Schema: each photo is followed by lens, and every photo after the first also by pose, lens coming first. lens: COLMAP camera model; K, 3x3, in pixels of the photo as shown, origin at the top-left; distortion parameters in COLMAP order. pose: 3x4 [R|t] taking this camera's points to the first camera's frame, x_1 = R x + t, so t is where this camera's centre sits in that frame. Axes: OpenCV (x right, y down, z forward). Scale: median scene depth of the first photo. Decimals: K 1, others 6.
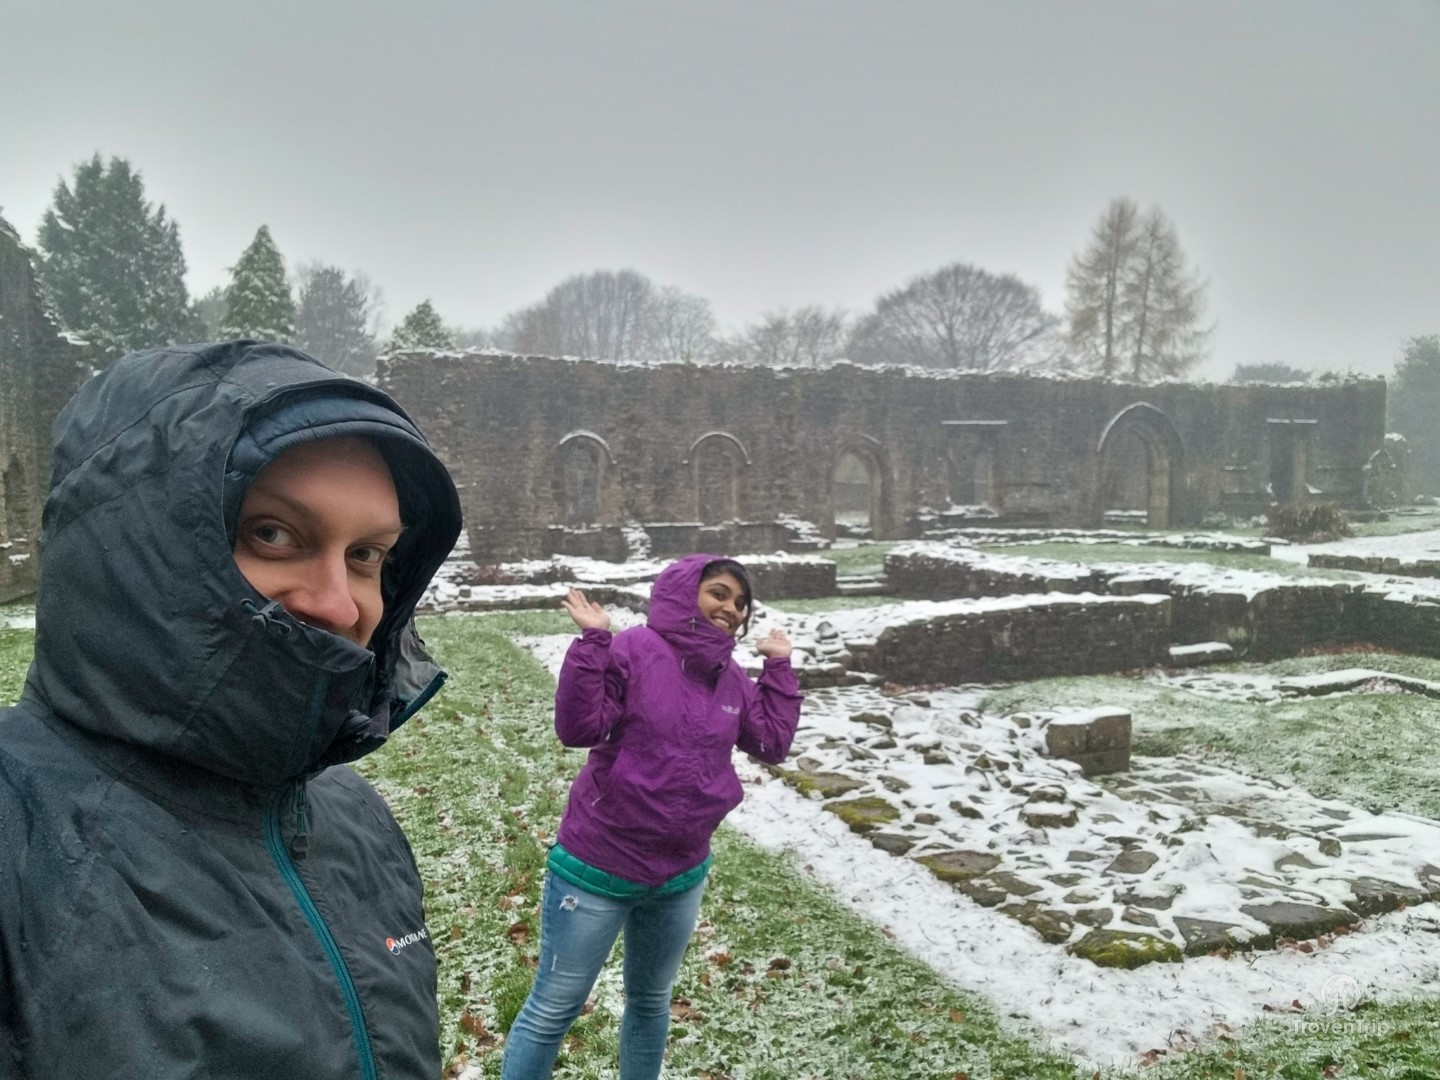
lens RADIAL K [[1025.2, 0, 720.0], [0, 1025.2, 540.0], [0, 0, 1]] dist [0.079540, -0.002369]
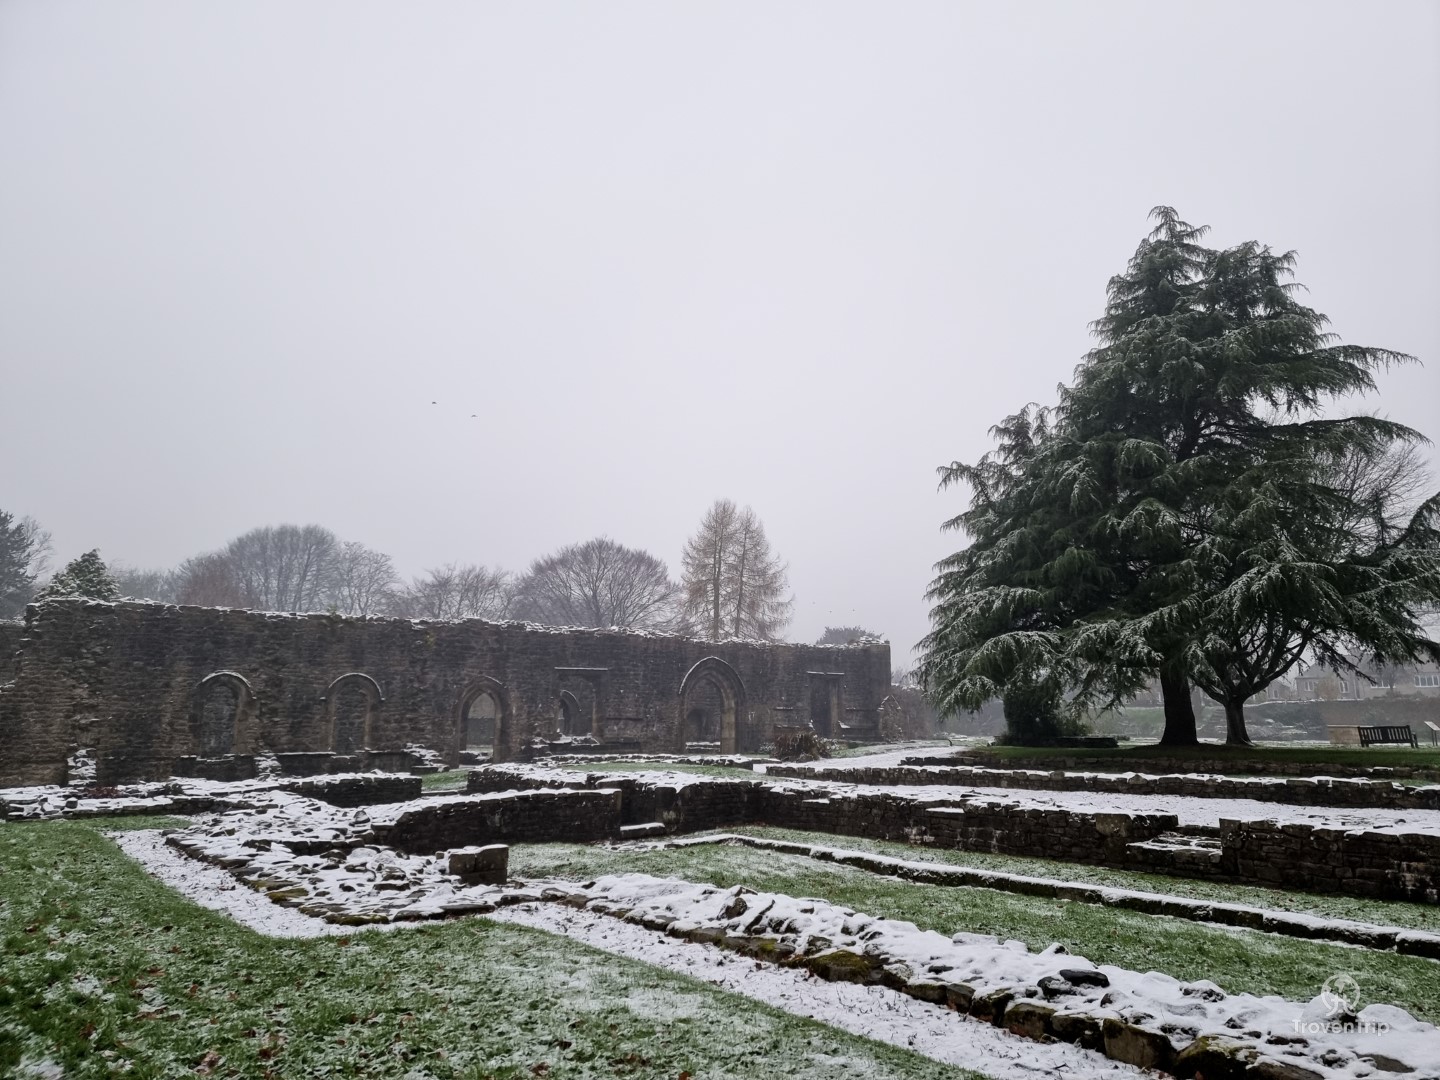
lens RADIAL K [[966.5, 0, 720.0], [0, 966.5, 540.0], [0, 0, 1]] dist [0.085678, -0.068395]
pose [[0.959569, 0.056166, 0.275814, 0.075875], [0.011850, 0.970960, -0.238949, 0.019424], [-0.281225, 0.232556, 0.931037, -0.194608]]
